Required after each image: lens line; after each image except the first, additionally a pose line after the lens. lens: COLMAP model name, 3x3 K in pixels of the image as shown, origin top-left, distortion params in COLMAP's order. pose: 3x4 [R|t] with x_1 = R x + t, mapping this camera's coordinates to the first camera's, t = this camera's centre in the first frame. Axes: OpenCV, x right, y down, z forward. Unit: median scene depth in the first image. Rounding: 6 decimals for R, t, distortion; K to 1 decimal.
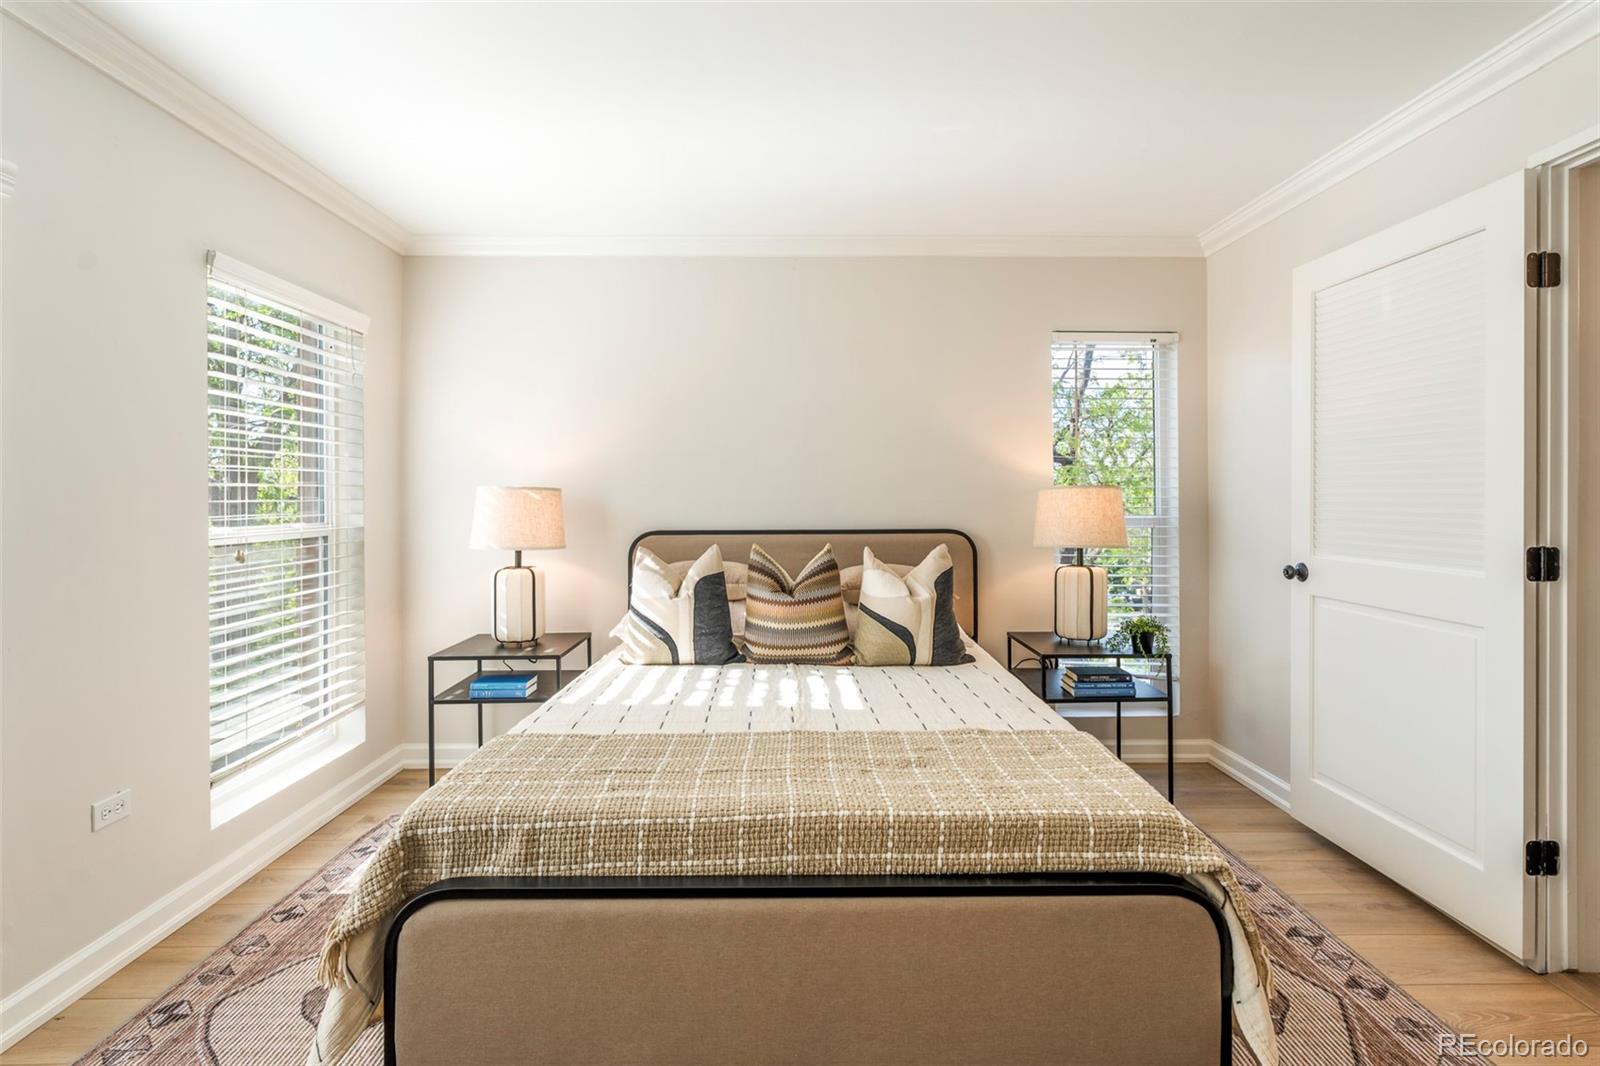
lens RADIAL K [[795.5, 0, 796.6], [0, 795.5, 502.7], [0, 0, 1]] dist [-0.004864, 0.000317]
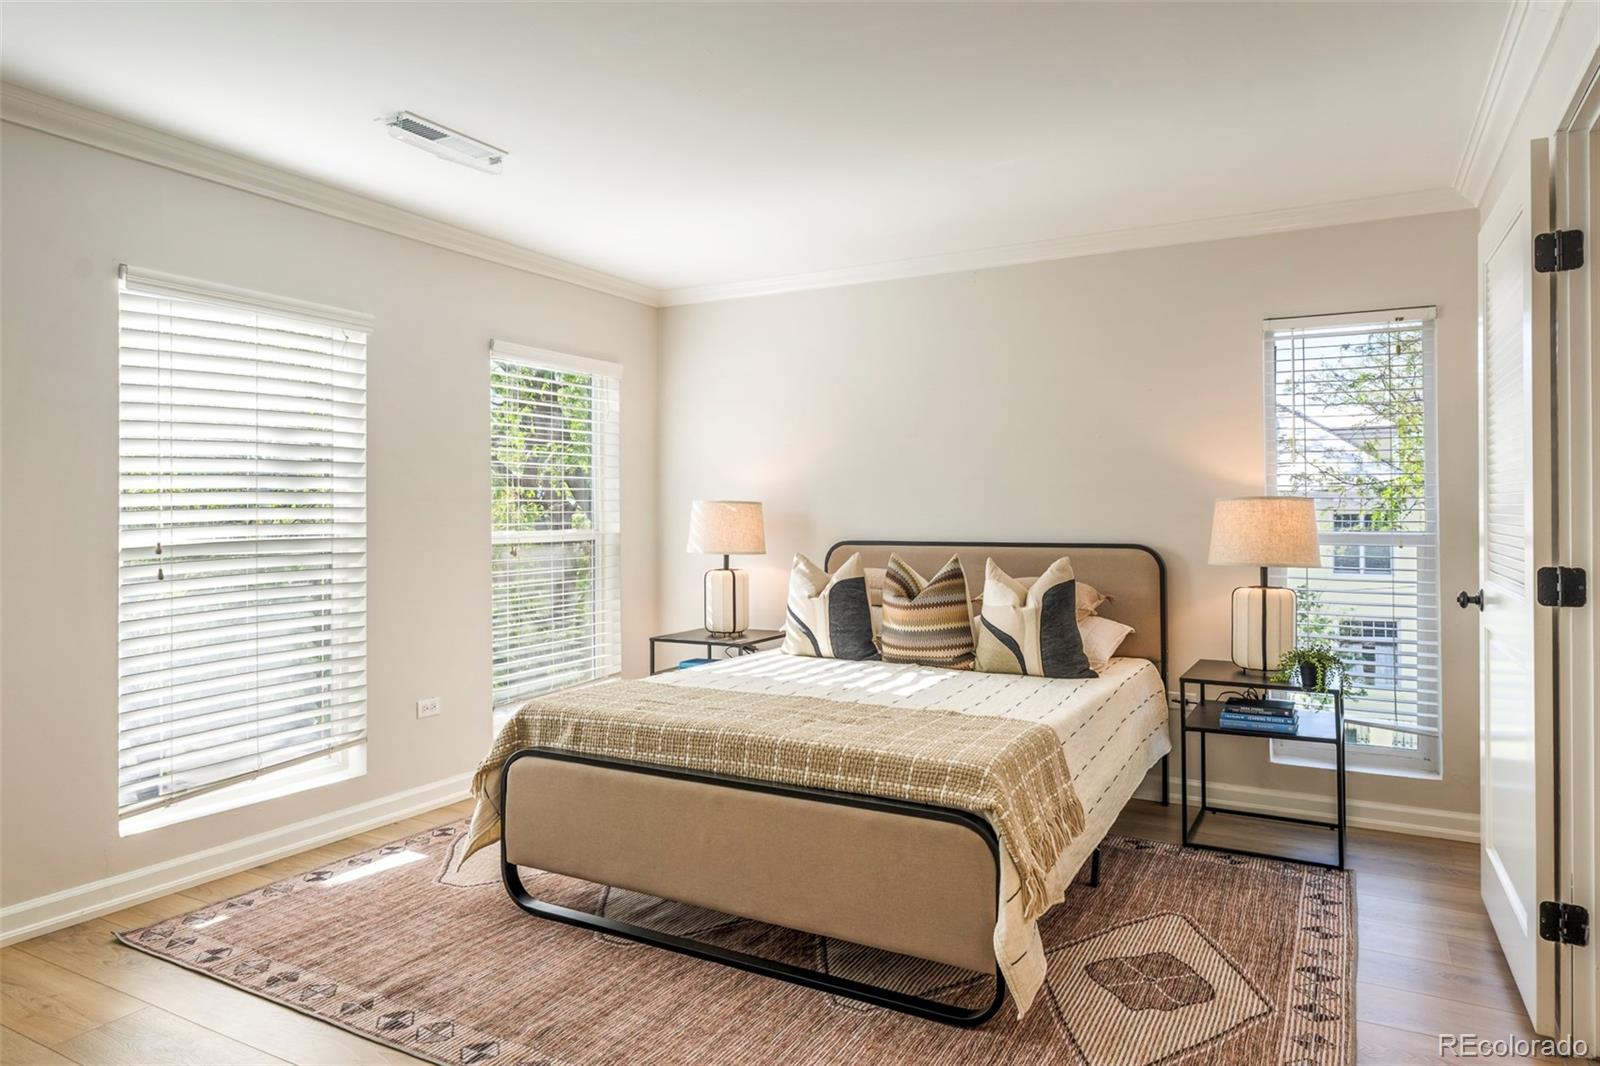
lens RADIAL K [[1006.9, 0, 799.5], [0, 1006.9, 522.6], [0, 0, 1]] dist [-0.001192, -0.002151]
pose [[0.871963, 0.006632, -0.489526, 0.529509], [-0.002981, 0.999962, 0.008238, -0.000220], [0.489562, -0.005724, 0.871950, -0.268493]]
